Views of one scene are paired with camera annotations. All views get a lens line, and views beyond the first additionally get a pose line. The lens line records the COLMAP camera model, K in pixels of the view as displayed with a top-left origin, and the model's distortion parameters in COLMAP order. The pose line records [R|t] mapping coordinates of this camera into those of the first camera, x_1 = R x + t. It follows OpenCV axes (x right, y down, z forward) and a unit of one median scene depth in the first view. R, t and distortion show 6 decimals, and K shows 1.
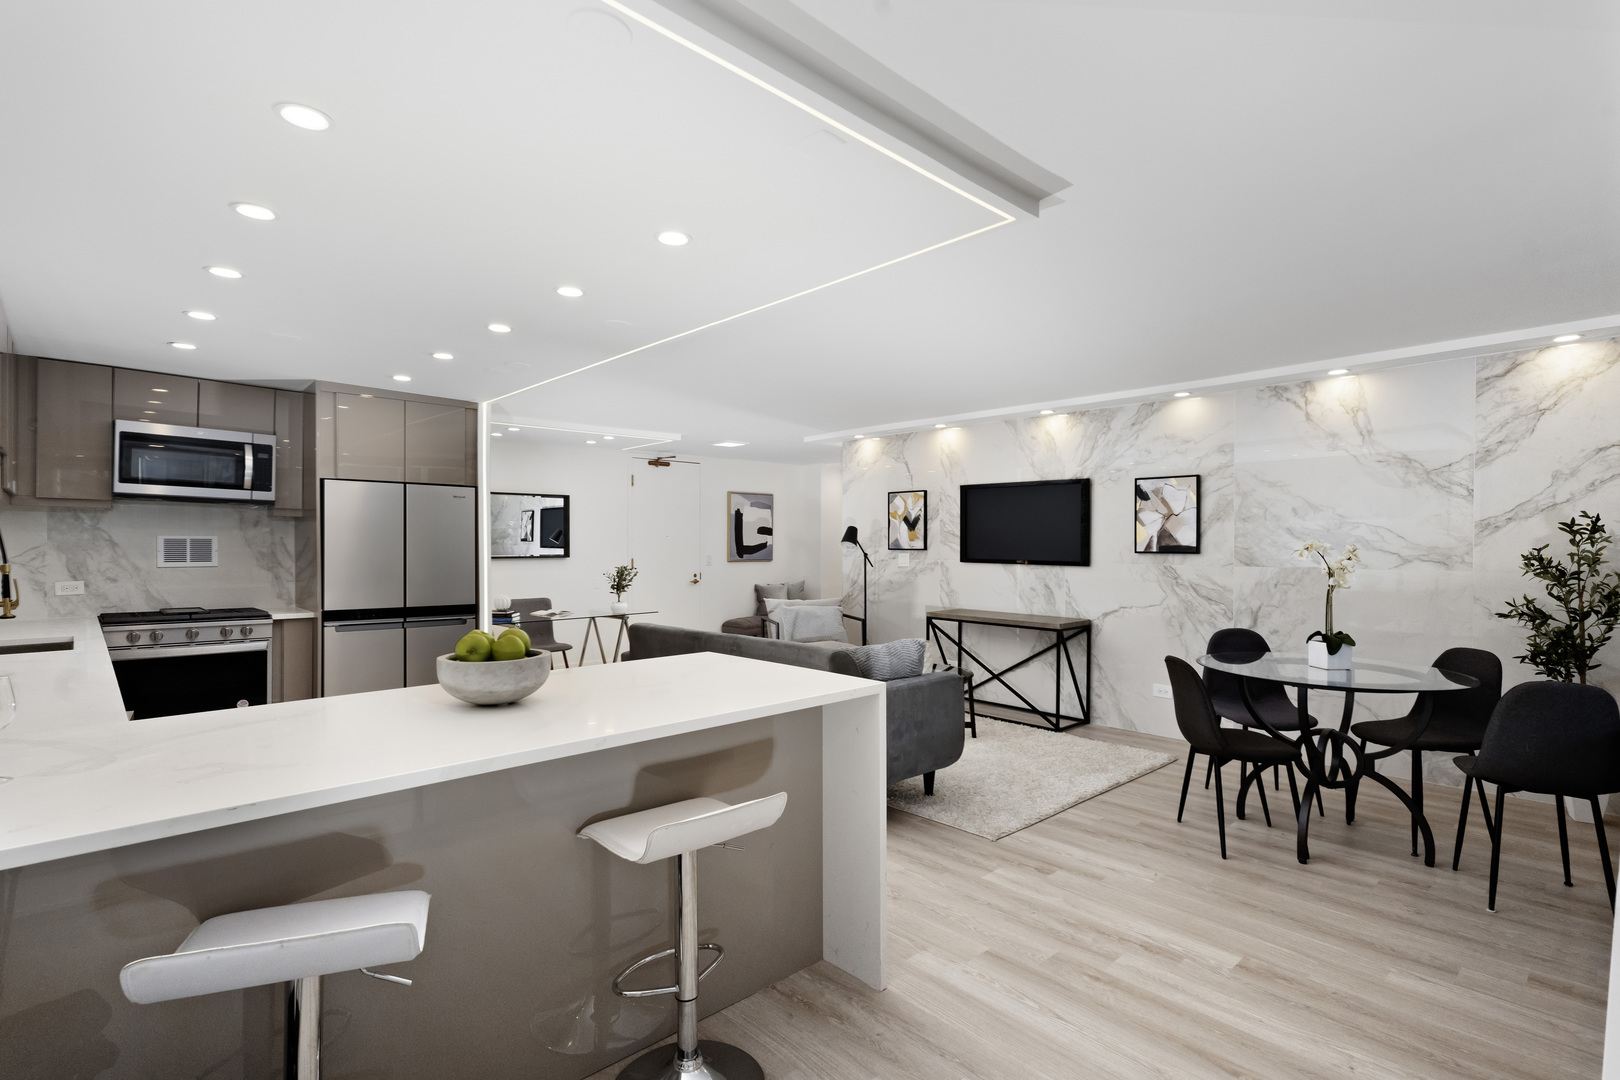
lens RADIAL K [[749.1, 0, 810.9], [0, 749.1, 544.9], [0, 0, 1]] dist [0.000529, -0.000104]
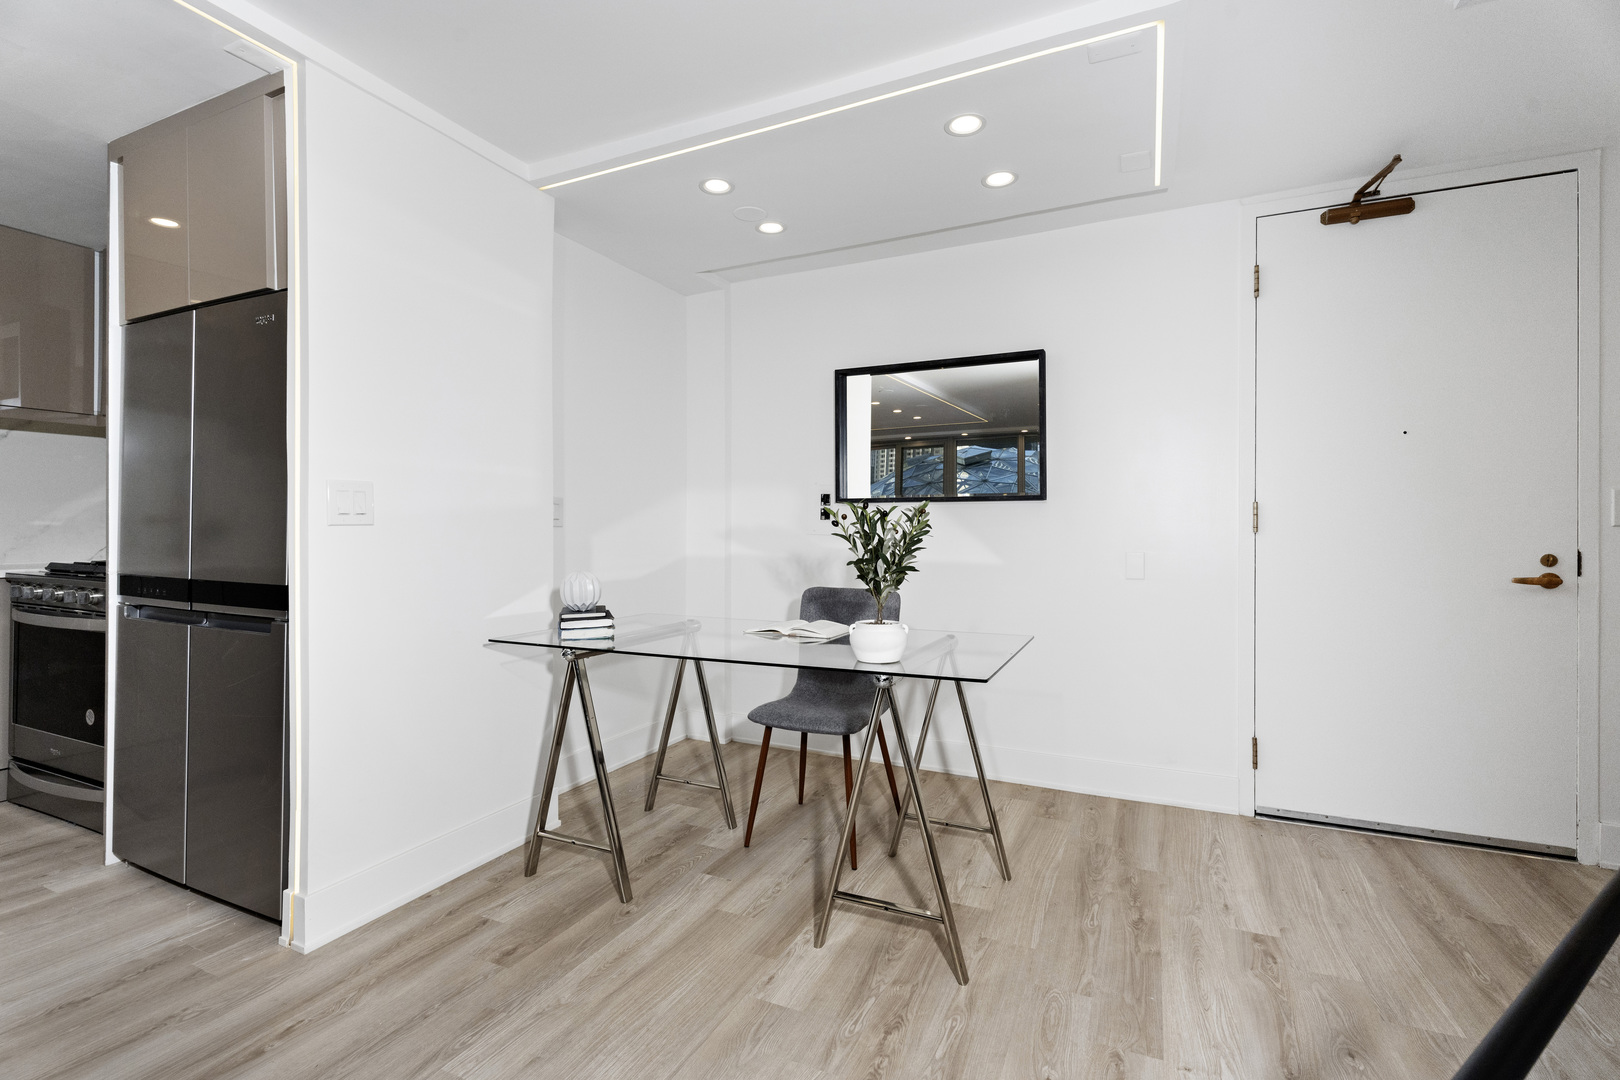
lens RADIAL K [[749.1, 0, 808.9], [0, 749.1, 532.1], [0, 0, 1]] dist [0.000529, -0.000104]
pose [[0.370715, 0.005383, -0.928731, 0.011347], [0.004000, 0.999965, 0.007392, 0.027953], [0.928738, -0.006456, 0.370681, 0.659019]]
